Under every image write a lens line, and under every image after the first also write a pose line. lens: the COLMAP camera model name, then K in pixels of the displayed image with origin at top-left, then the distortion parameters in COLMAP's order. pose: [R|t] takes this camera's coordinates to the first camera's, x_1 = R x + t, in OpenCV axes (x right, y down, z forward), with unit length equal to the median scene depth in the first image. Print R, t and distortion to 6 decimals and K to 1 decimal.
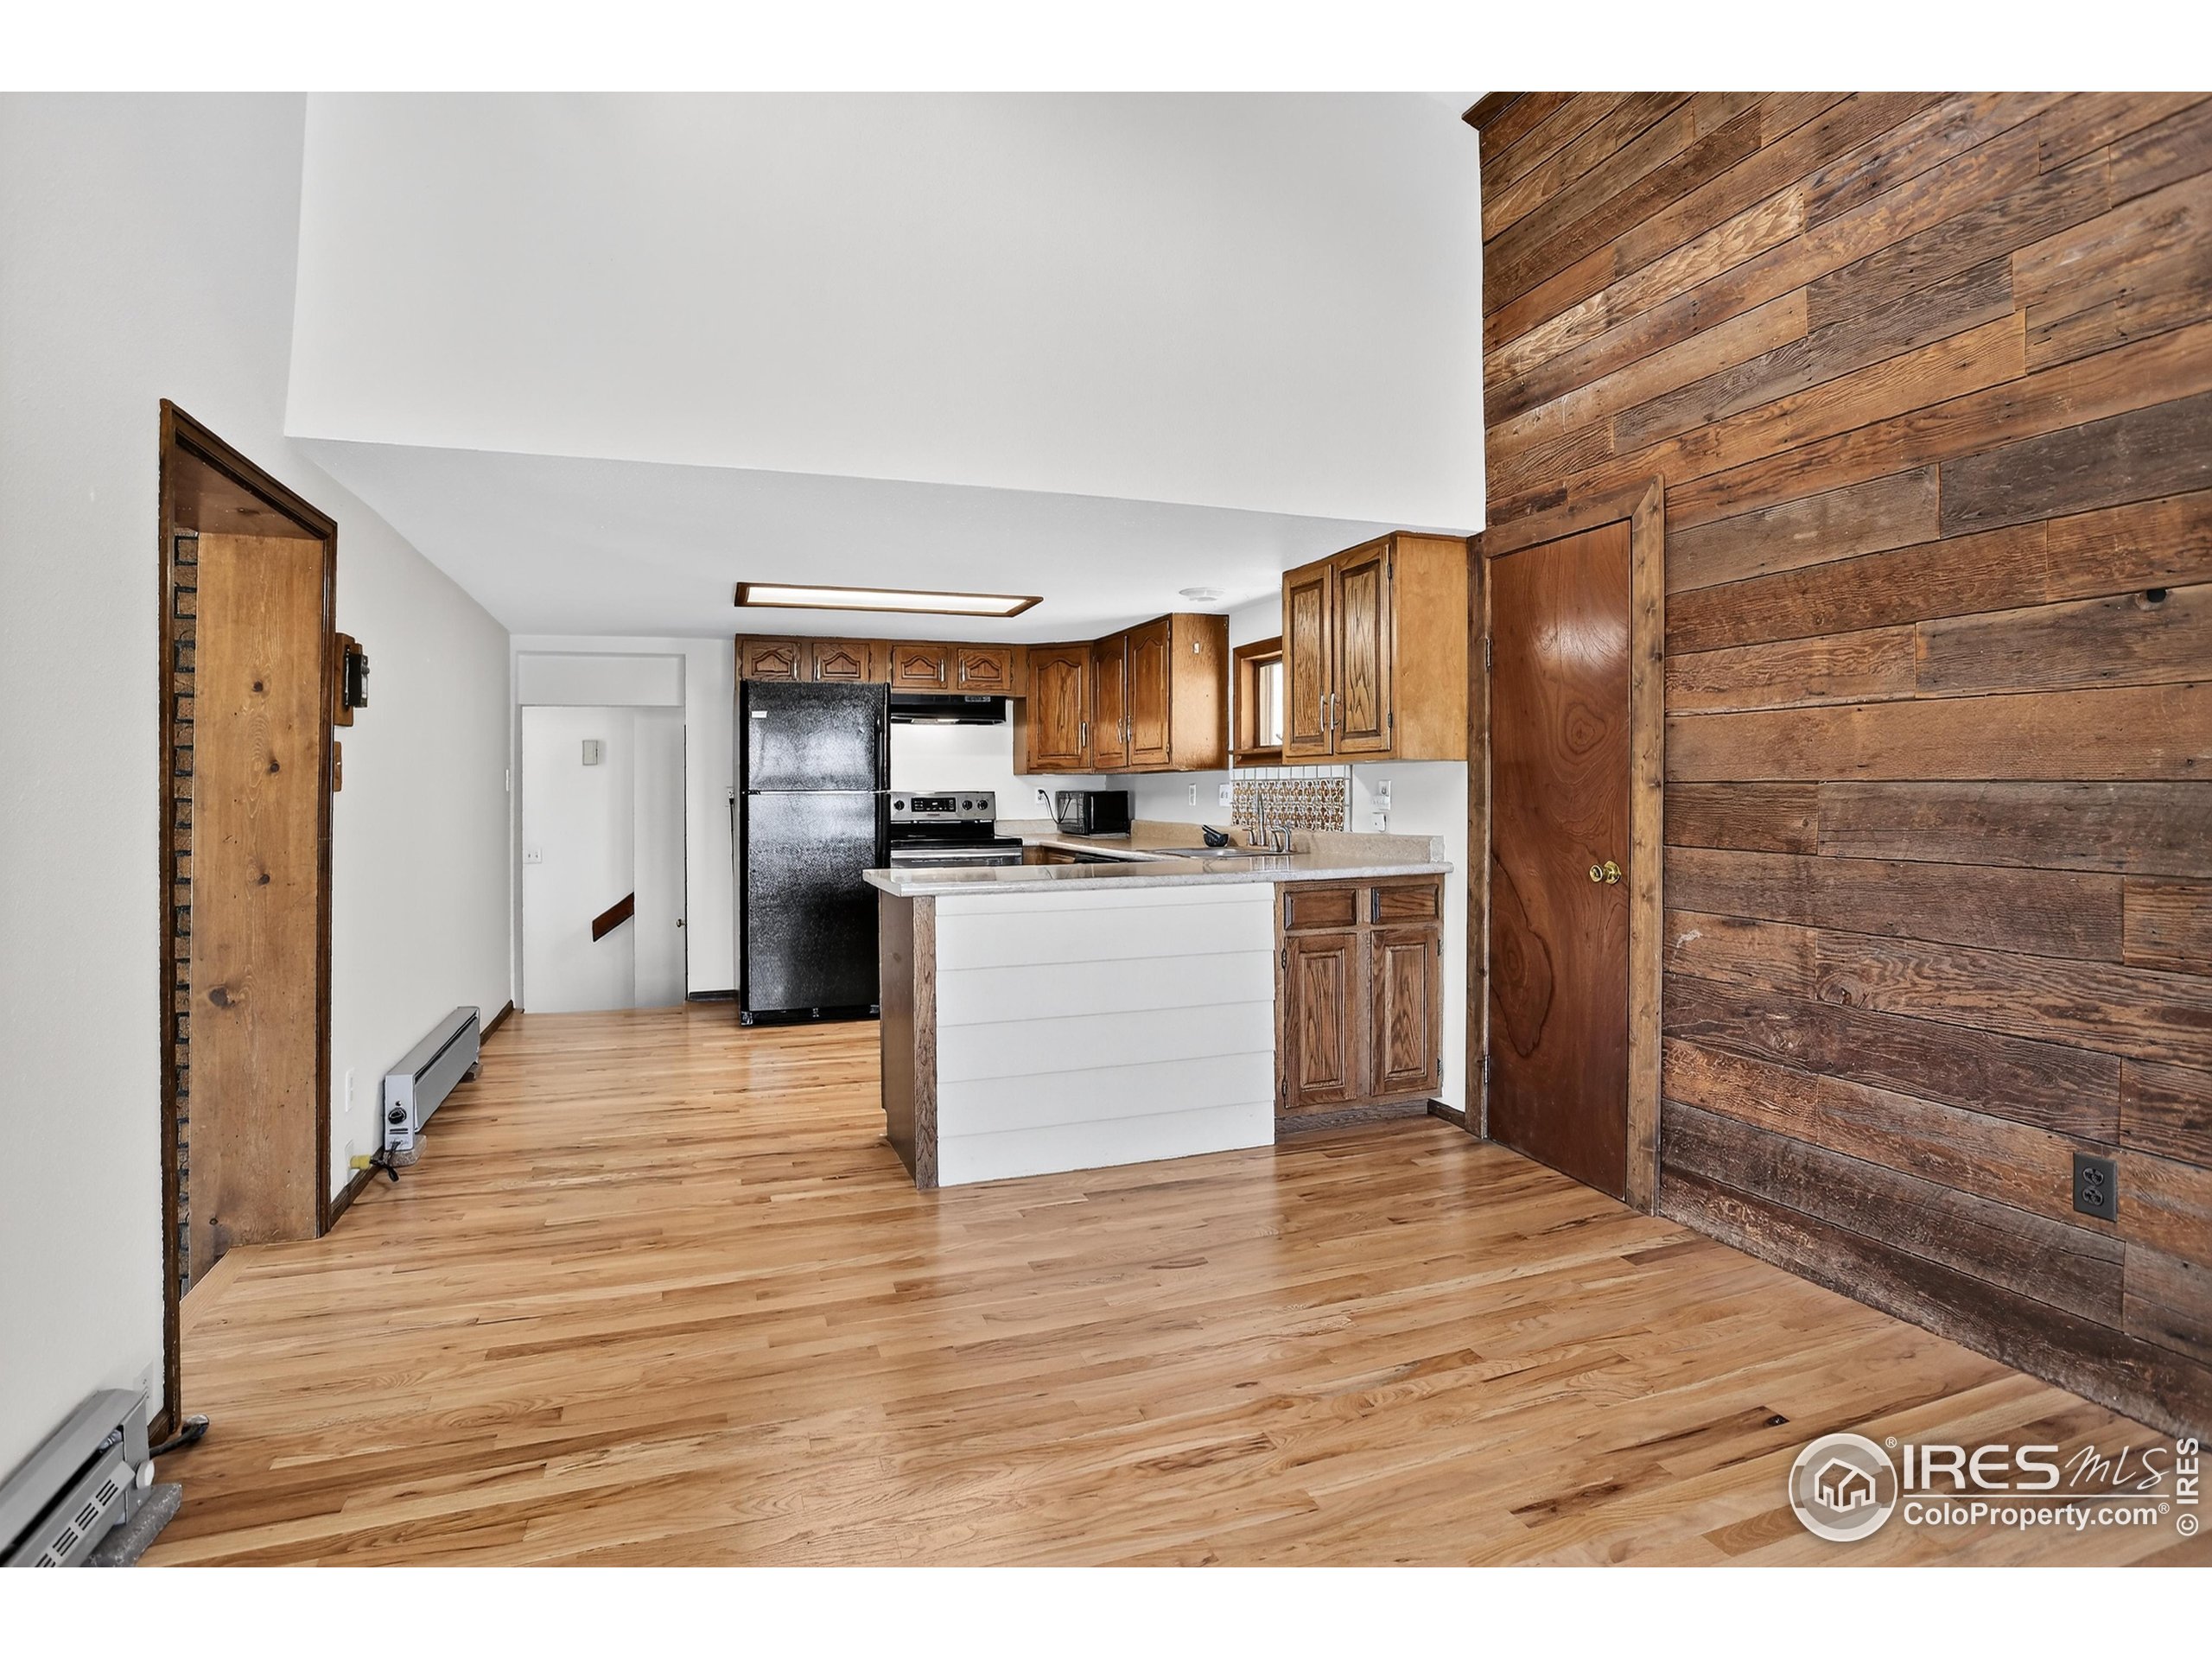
lens RADIAL K [[1142.6, 0, 1094.8], [0, 1142.6, 803.7], [0, 0, 1]] dist [-0.000512, 0.021132]
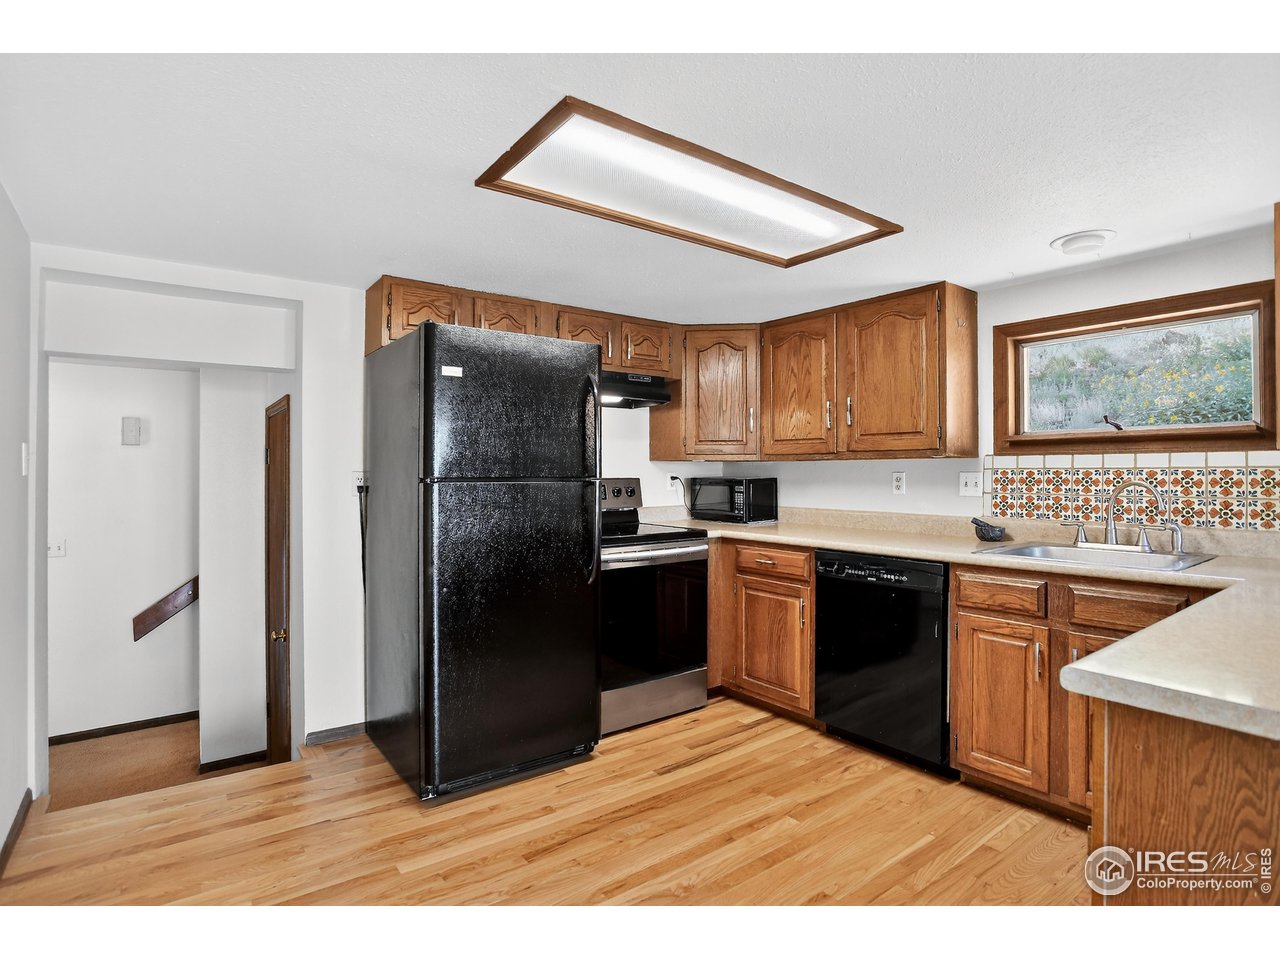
lens RADIAL K [[653.7, 0, 634.2], [0, 653.7, 483.4], [0, 0, 1]] dist [-0.004950, -0.000242]
pose [[0.956905, 0.002260, 0.290392, -0.259274], [-0.002368, 0.999997, 0.000021, -0.006525], [-0.290392, -0.000707, 0.956908, 0.488352]]
